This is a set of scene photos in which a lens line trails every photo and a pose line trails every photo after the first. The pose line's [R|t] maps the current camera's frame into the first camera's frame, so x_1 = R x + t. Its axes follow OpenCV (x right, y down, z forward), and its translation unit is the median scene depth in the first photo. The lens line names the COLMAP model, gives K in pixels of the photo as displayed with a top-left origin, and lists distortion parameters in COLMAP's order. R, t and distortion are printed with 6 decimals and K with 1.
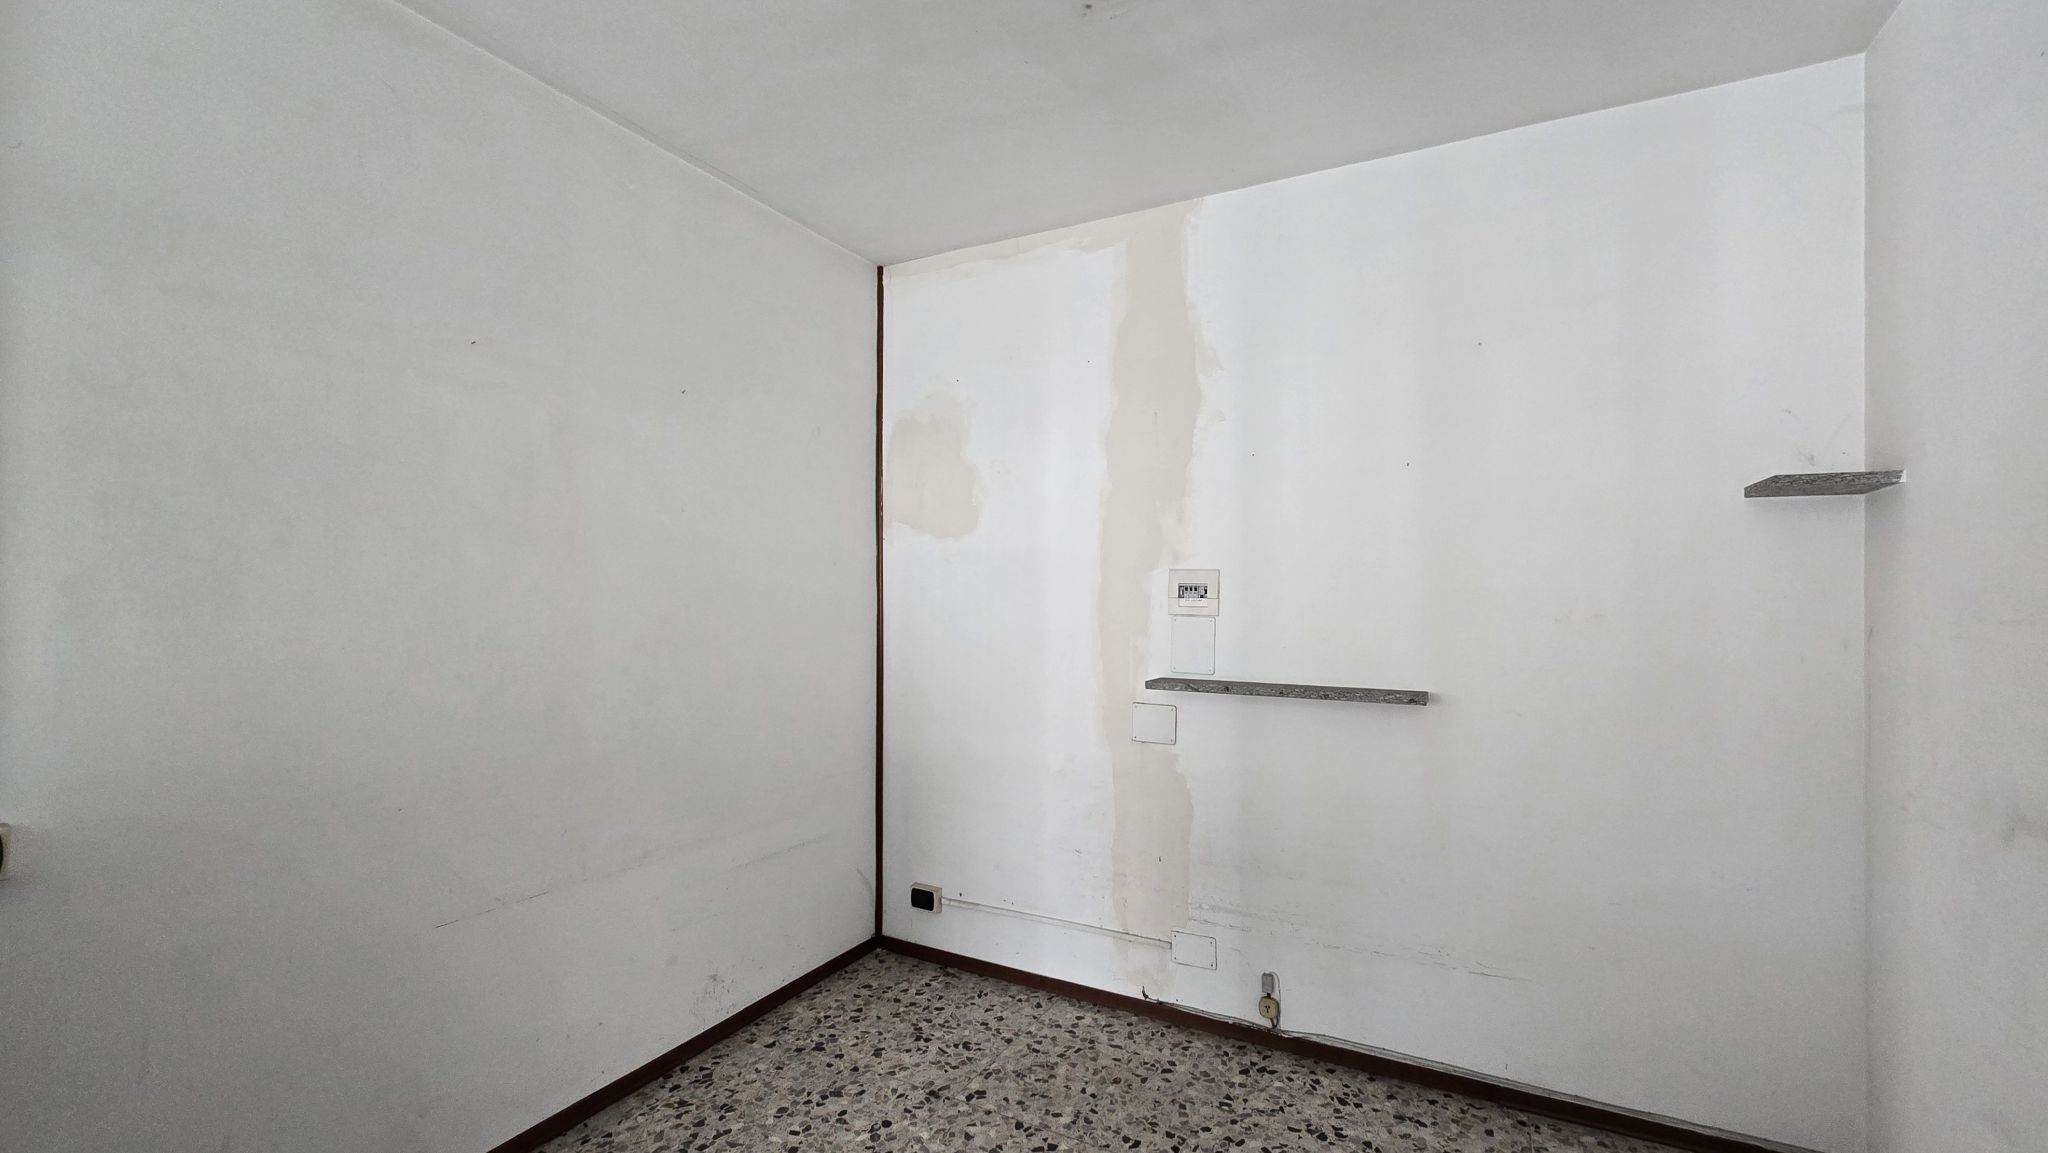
lens RADIAL K [[830.1, 0, 1040.8], [0, 830.1, 584.0], [0, 0, 1]] dist [-0.002716, -0.000752]
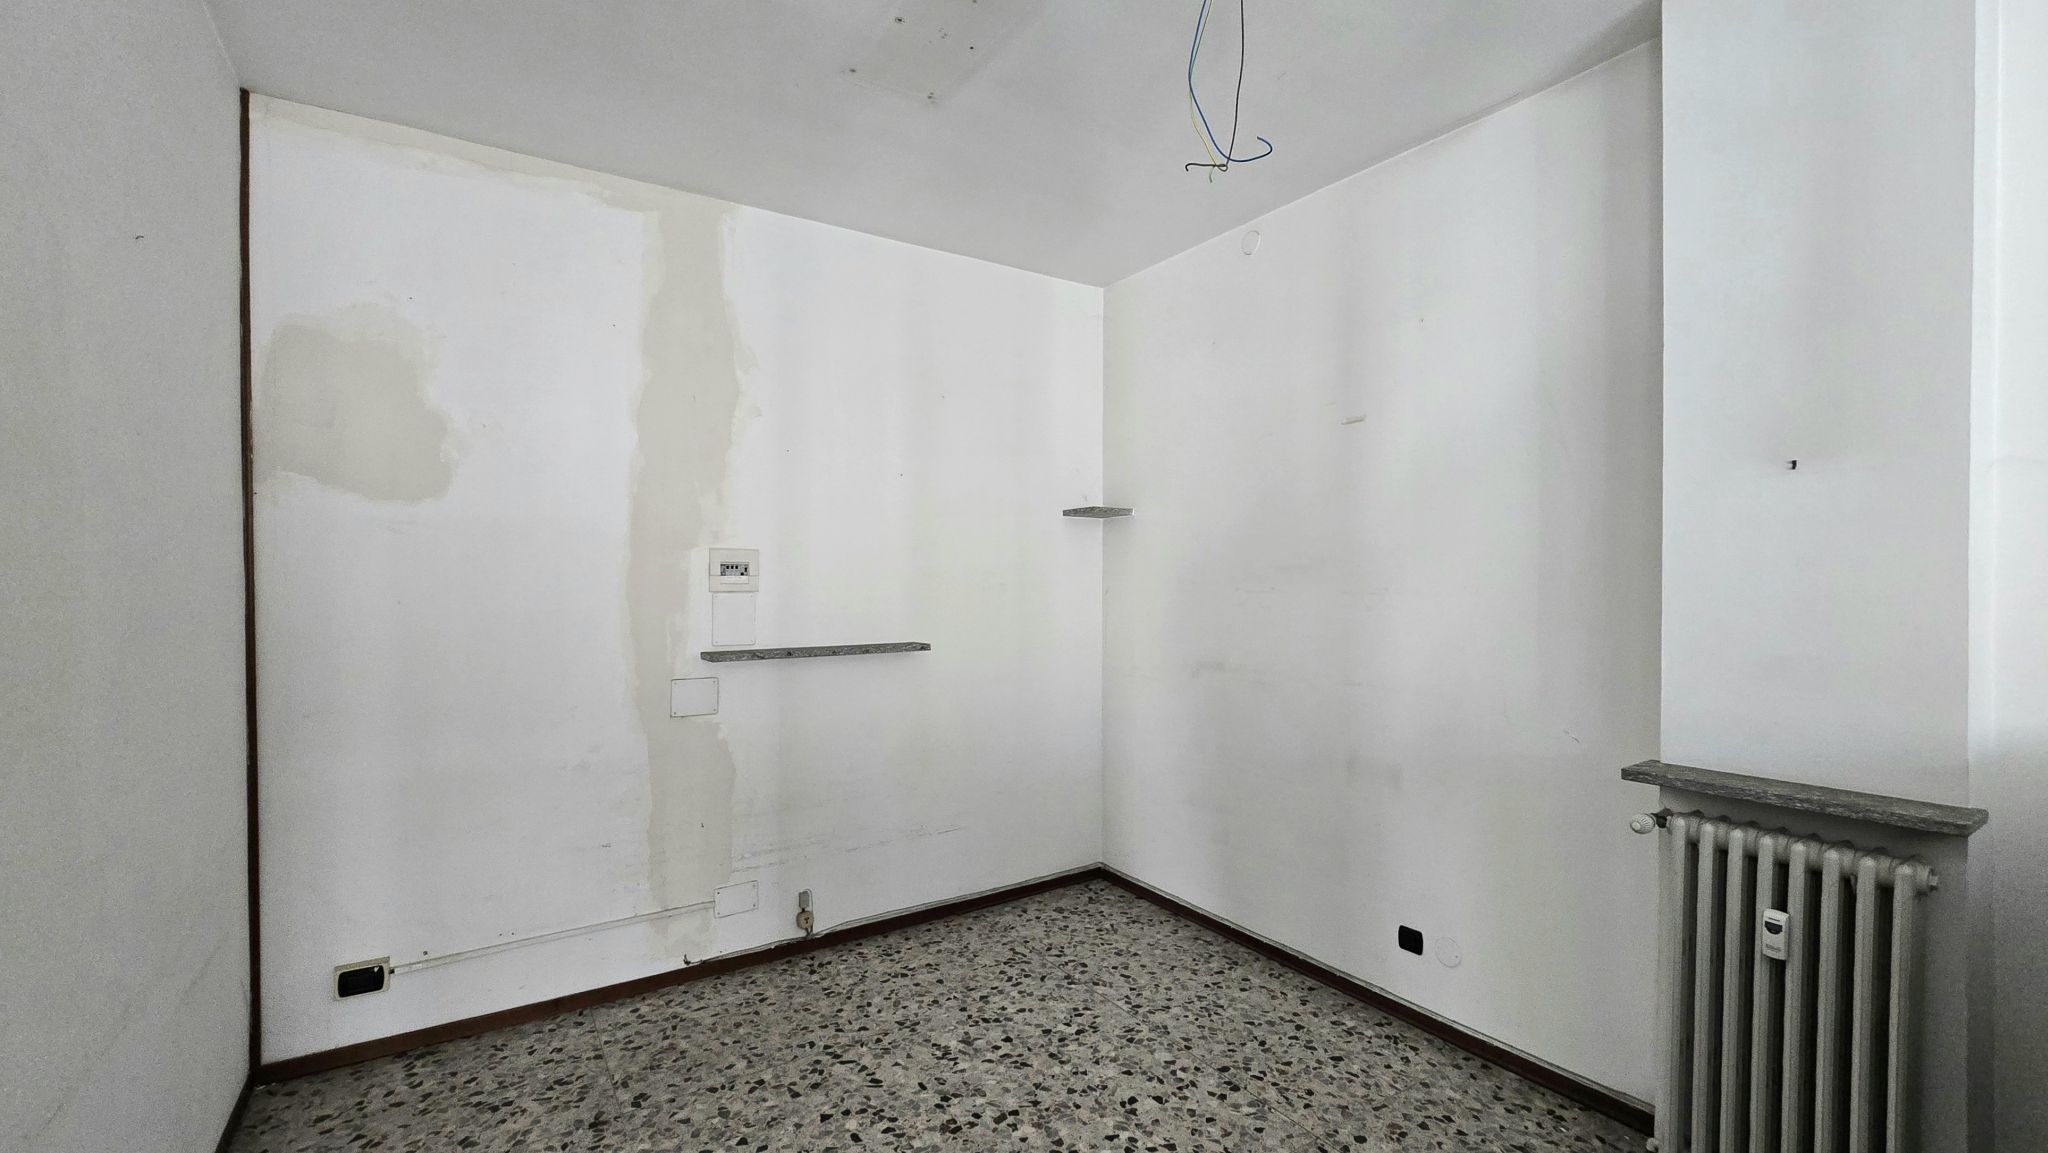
lens RADIAL K [[830.1, 0, 1040.8], [0, 830.1, 584.0], [0, 0, 1]] dist [-0.002716, -0.000752]
pose [[0.496575, -0.012552, 0.867903, -0.555474], [-0.003019, 0.999864, 0.016188, 0.009198], [-0.867989, -0.010659, 0.496469, 0.116402]]
